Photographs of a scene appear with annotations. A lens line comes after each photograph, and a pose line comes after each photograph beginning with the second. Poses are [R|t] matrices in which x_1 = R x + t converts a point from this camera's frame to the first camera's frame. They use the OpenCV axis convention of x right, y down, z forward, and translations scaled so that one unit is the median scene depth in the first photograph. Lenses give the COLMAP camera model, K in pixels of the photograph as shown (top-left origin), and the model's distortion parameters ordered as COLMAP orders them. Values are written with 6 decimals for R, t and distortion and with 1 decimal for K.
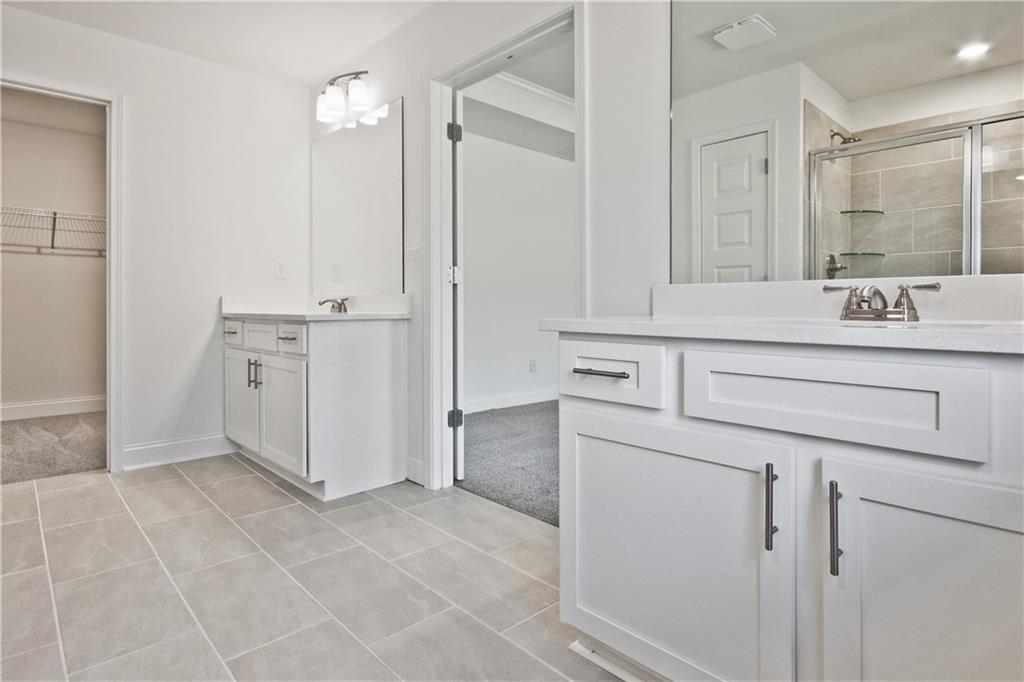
lens RADIAL K [[542.5, 0, 512.8], [0, 542.5, 316.5], [0, 0, 1]] dist [0.002375, 0.000290]
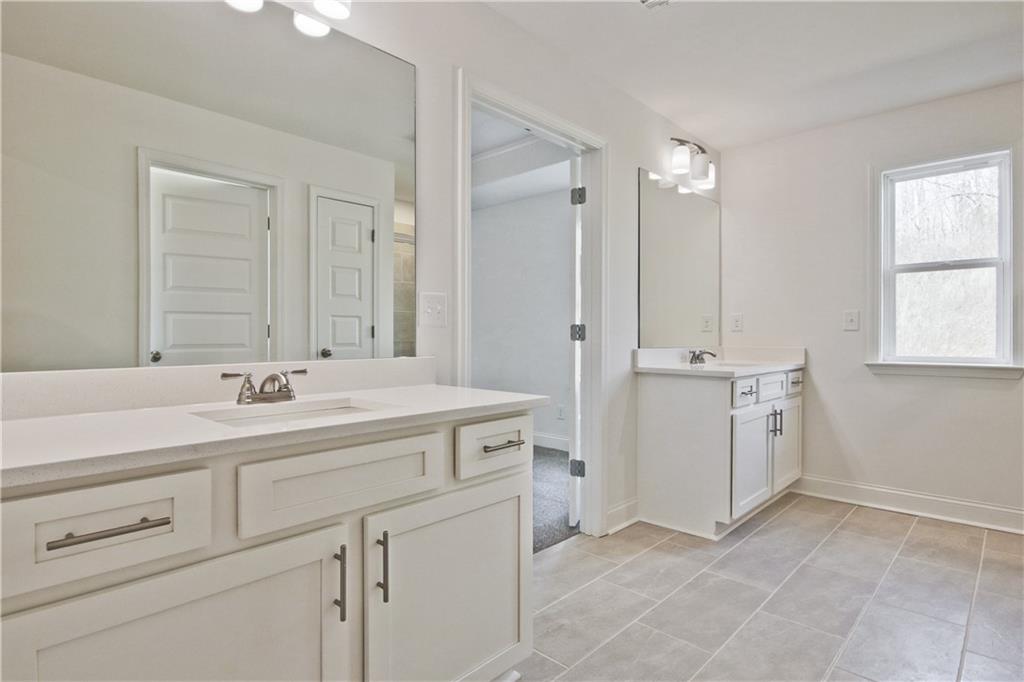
lens RADIAL K [[535.9, 0, 509.4], [0, 535.9, 332.3], [0, 0, 1]] dist [-0.000015, 0.000153]
pose [[-0.056633, 0.004798, 0.998384, -1.219945], [0.012300, 0.999916, -0.004107, -0.090003], [-0.998319, 0.012048, -0.056687, 1.276996]]
